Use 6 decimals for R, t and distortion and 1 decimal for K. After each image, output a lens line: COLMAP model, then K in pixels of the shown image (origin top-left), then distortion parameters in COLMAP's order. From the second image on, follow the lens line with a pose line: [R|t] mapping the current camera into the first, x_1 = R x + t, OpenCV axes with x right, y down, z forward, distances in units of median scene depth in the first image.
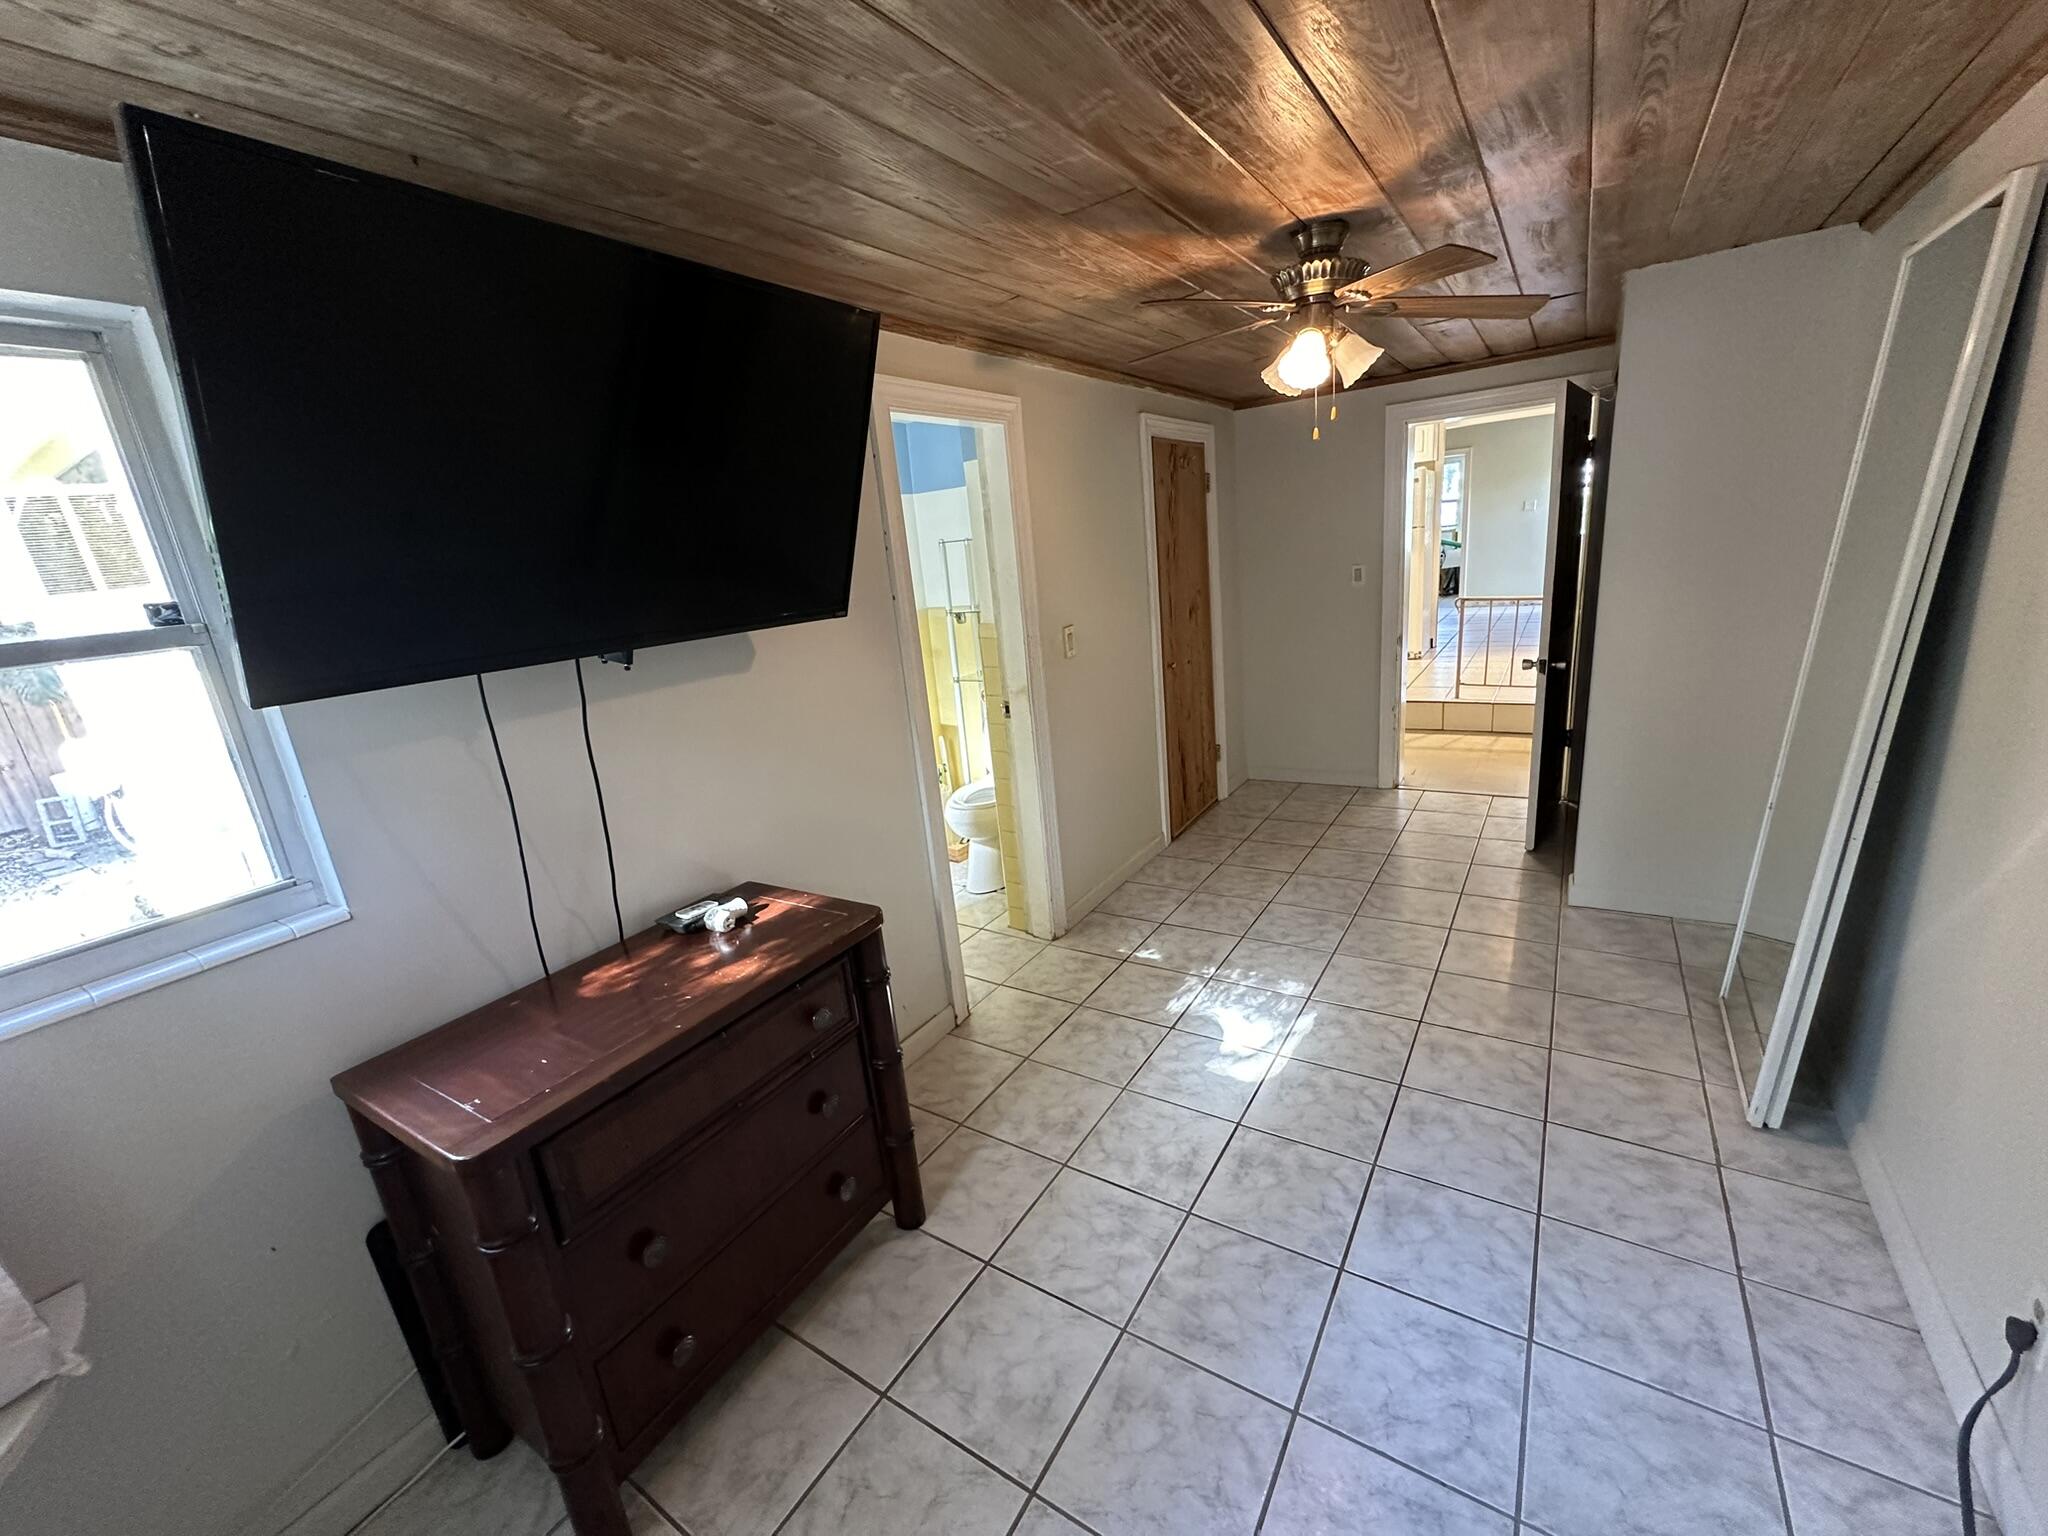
lens RADIAL K [[818.4, 0, 1030.3], [0, 818.4, 767.4], [0, 0, 1]] dist [-0.002326, -0.000539]
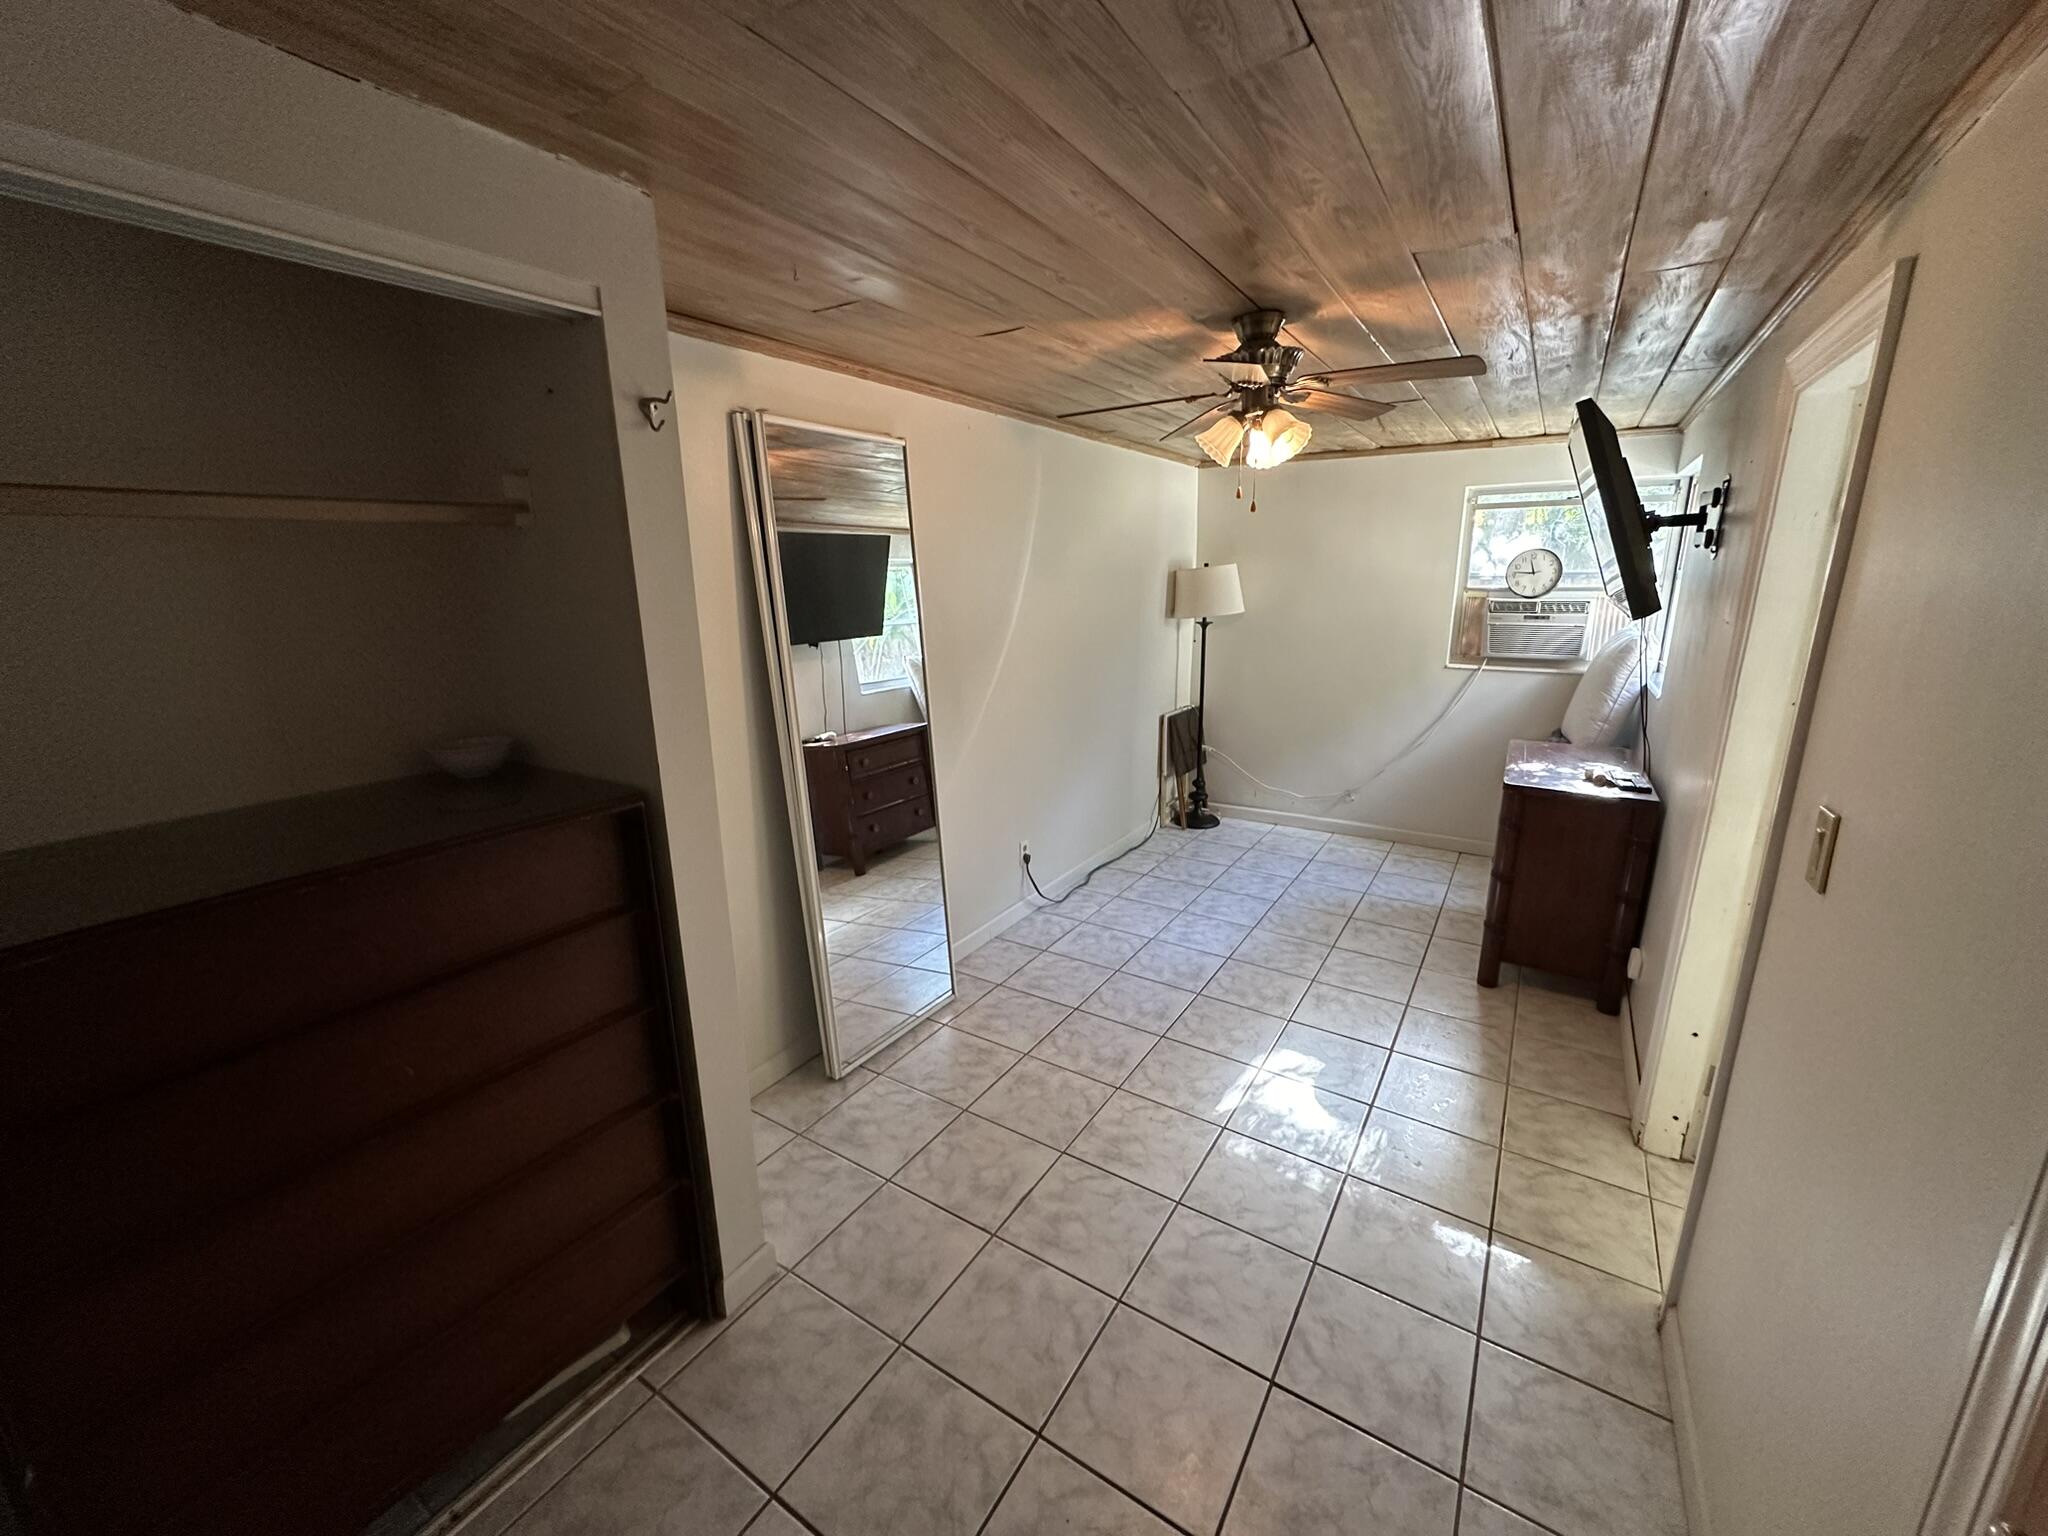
lens RADIAL K [[818.4, 0, 1022.8], [0, 818.4, 768.9], [0, 0, 1]] dist [-0.002326, -0.000539]
pose [[-0.994562, 0.101663, 0.022587, 0.561598], [0.099779, 0.868091, 0.486274, -0.563534], [0.029829, 0.485884, -0.873514, 1.782932]]
